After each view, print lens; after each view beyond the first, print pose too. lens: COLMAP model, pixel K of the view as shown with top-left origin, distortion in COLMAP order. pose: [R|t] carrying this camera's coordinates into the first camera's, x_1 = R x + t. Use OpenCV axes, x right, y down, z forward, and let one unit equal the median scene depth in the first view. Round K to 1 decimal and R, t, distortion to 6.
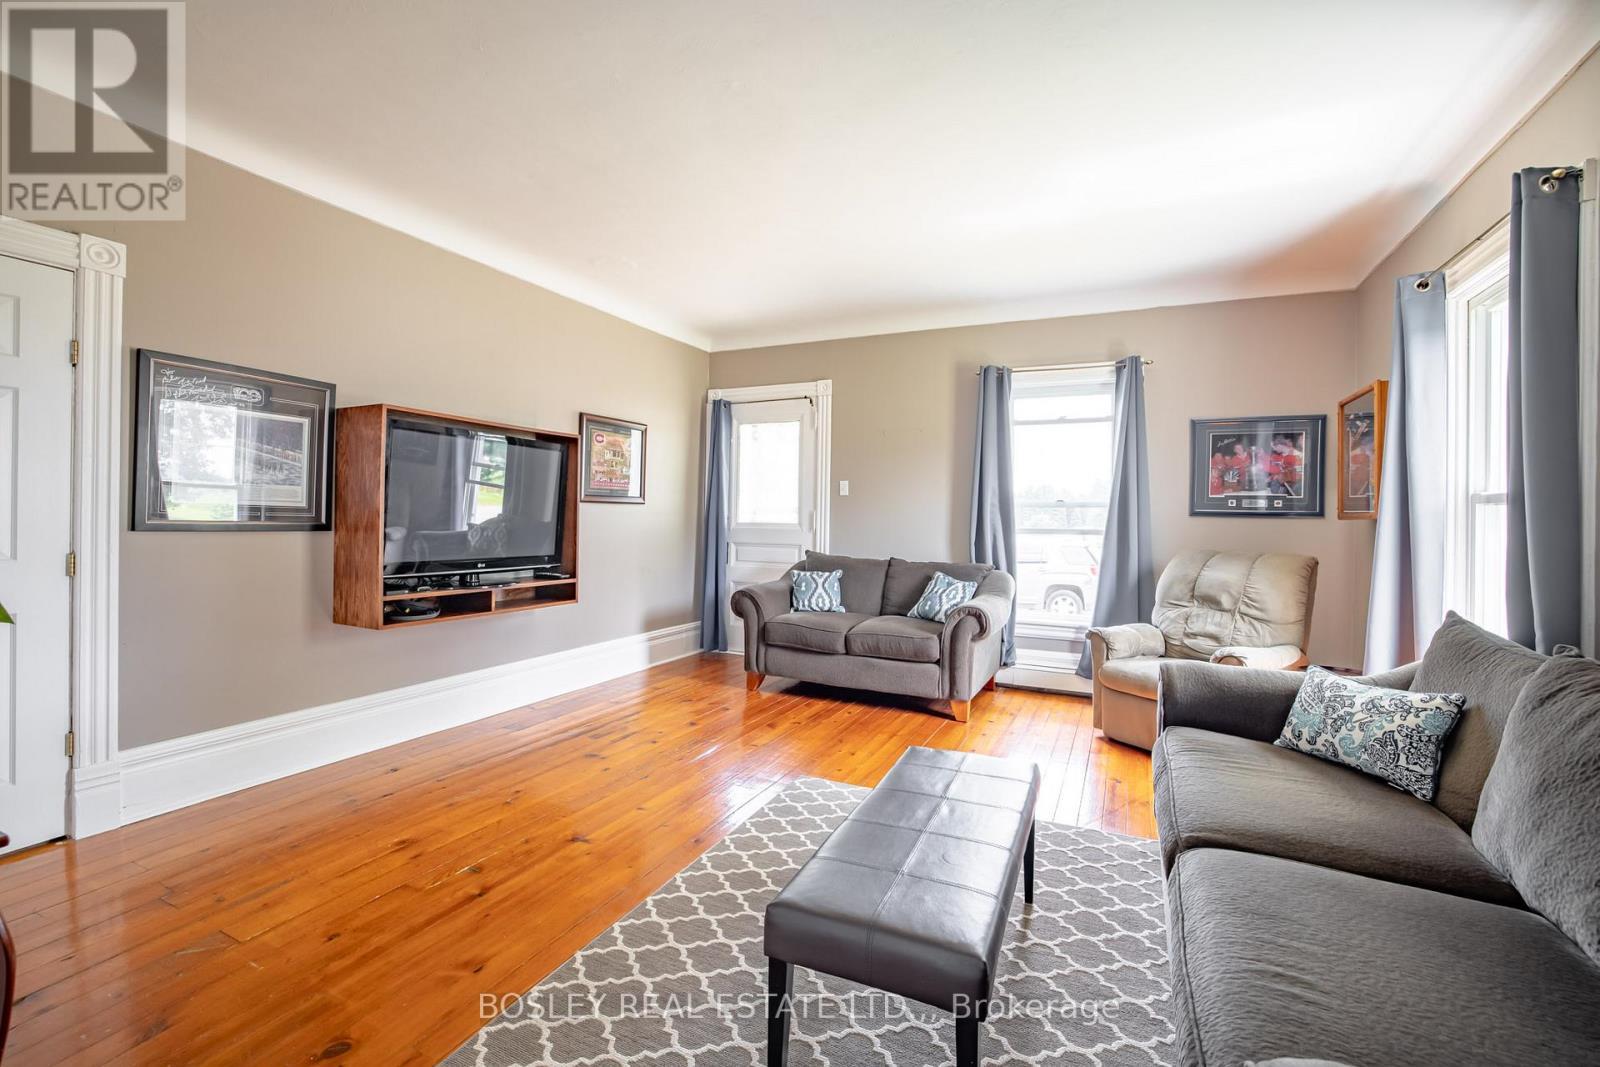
lens RADIAL K [[691.4, 0, 795.7], [0, 691.4, 521.6], [0, 0, 1]] dist [-0.054469, 0.021001]
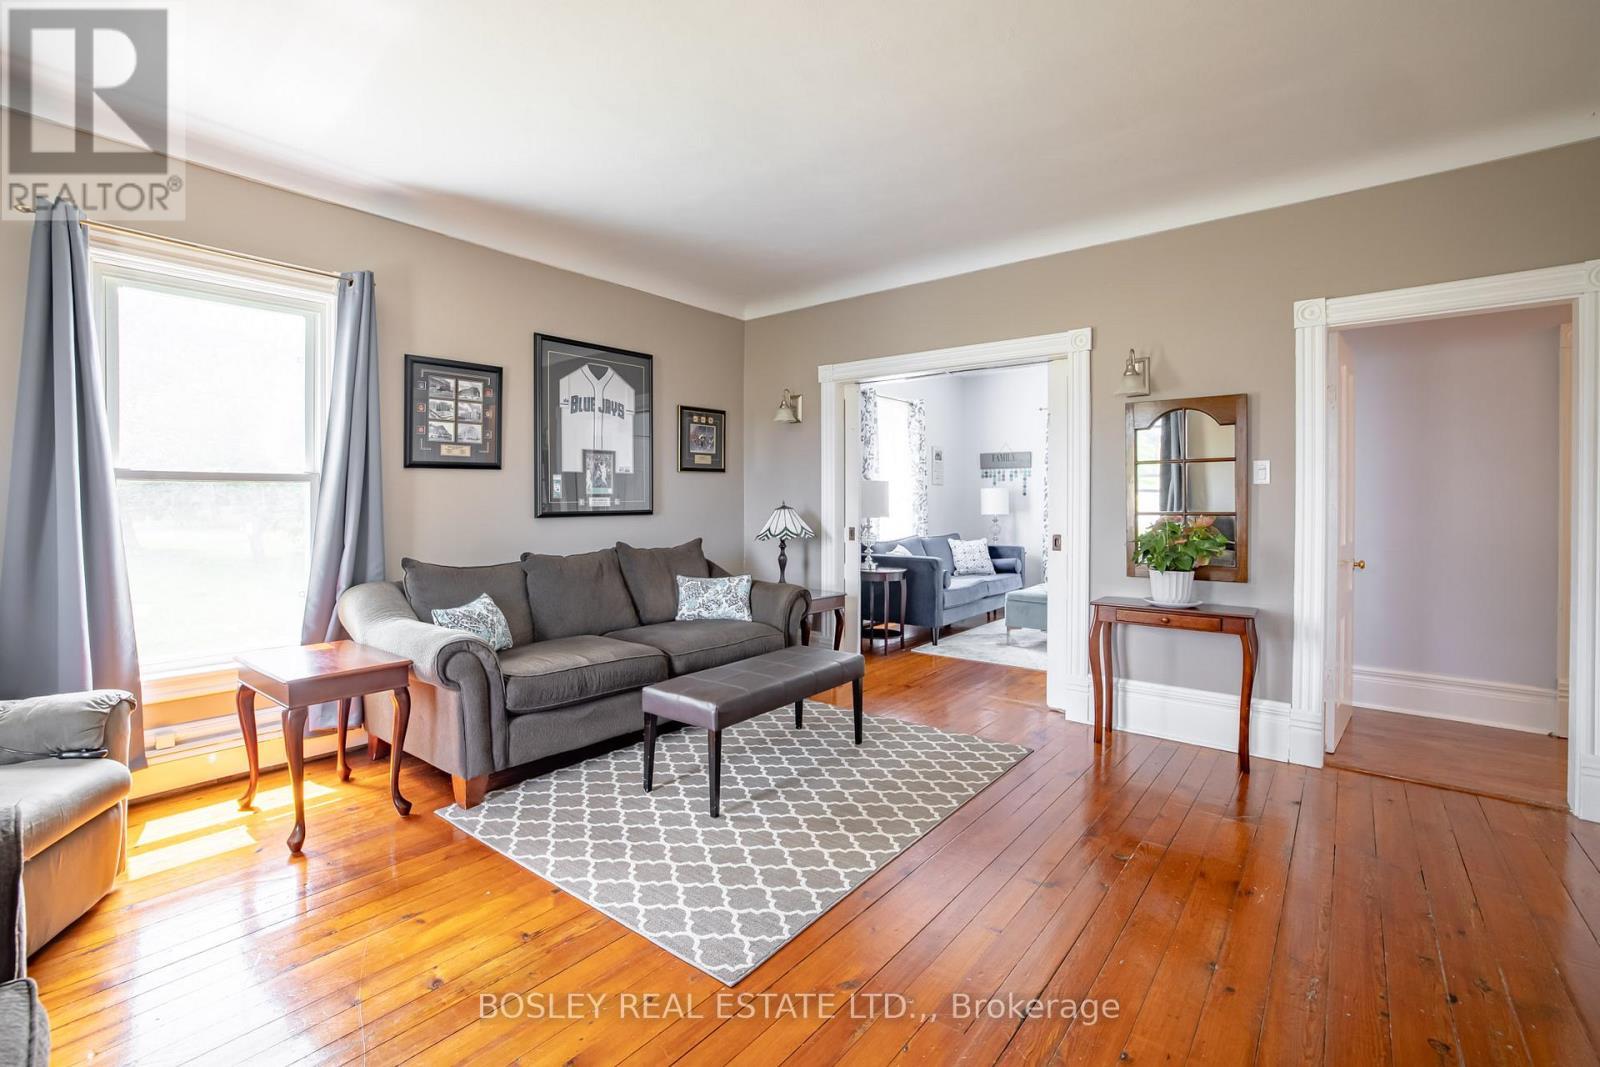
lens RADIAL K [[708.0, 0, 795.6], [0, 708.0, 505.5], [0, 0, 1]] dist [-0.046585, 0.000015]
pose [[-0.971003, -0.012662, 0.238731, -0.118309], [-0.009540, 0.999853, 0.014229, -0.020180], [-0.238876, 0.011539, -0.970981, 1.431147]]
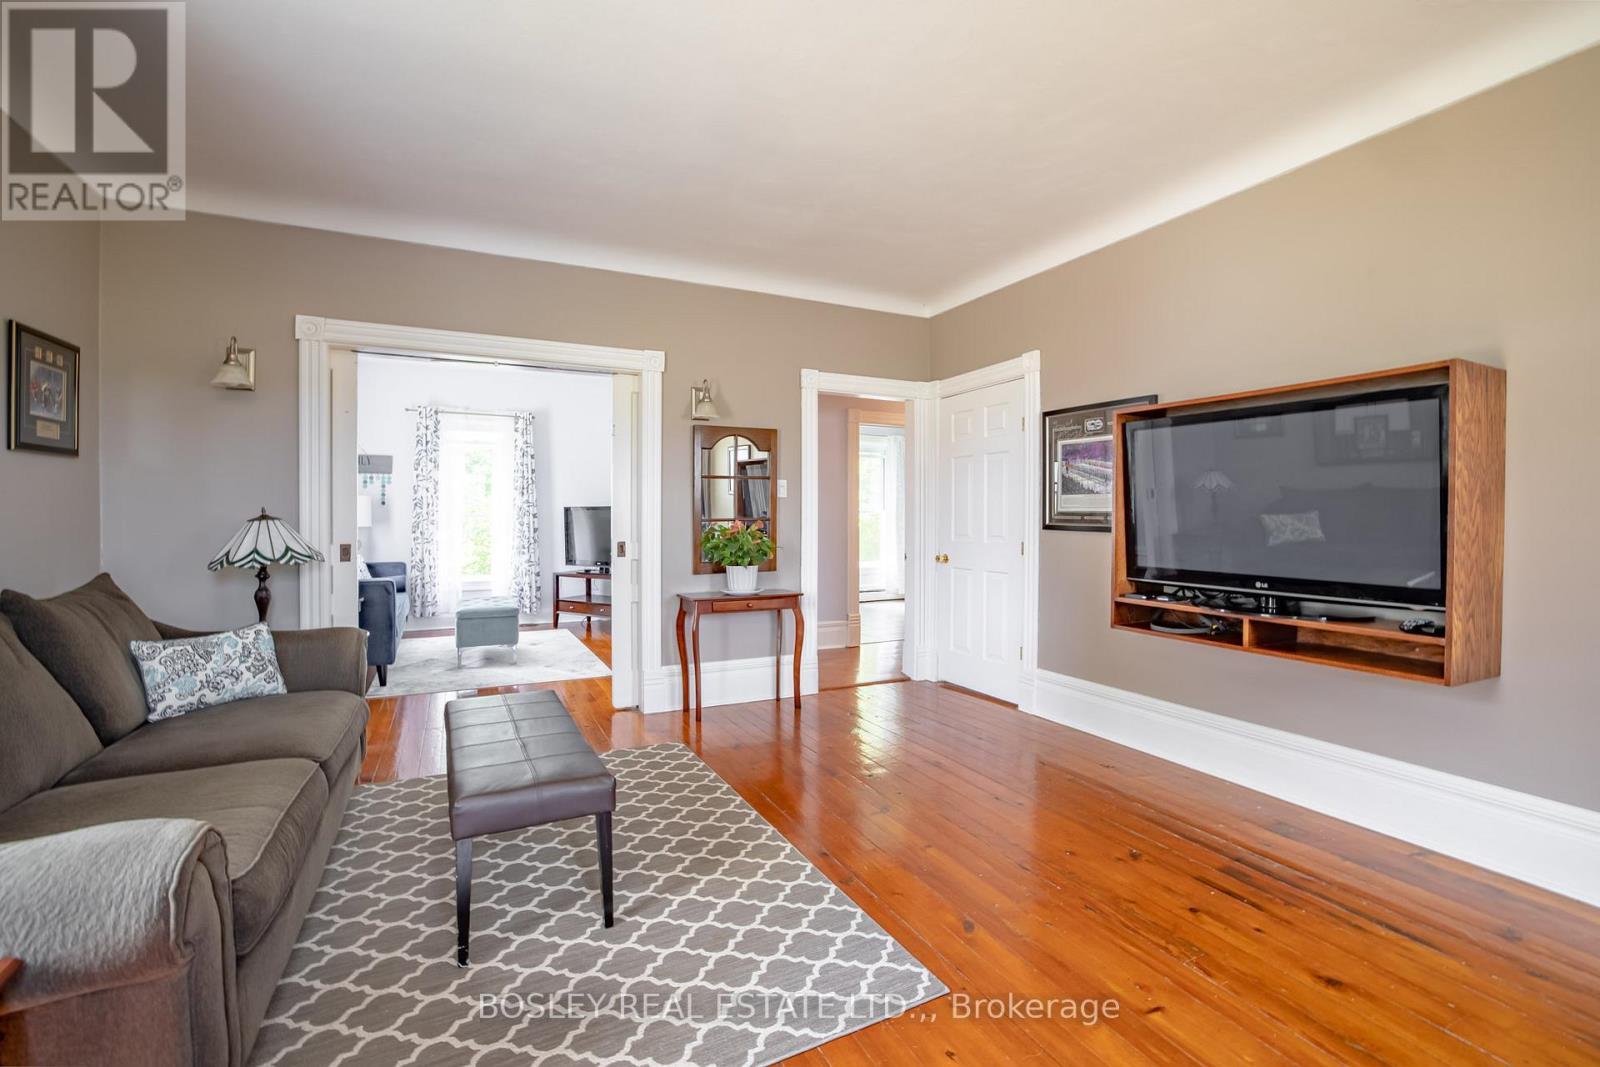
lens RADIAL K [[691.4, 0, 795.7], [0, 691.4, 521.6], [0, 0, 1]] dist [-0.054469, 0.021001]
pose [[-0.623754, -0.003273, -0.781614, 0.478808], [-0.011265, 0.999925, 0.004803, -0.003265], [0.781540, 0.011800, -0.623744, 1.176580]]
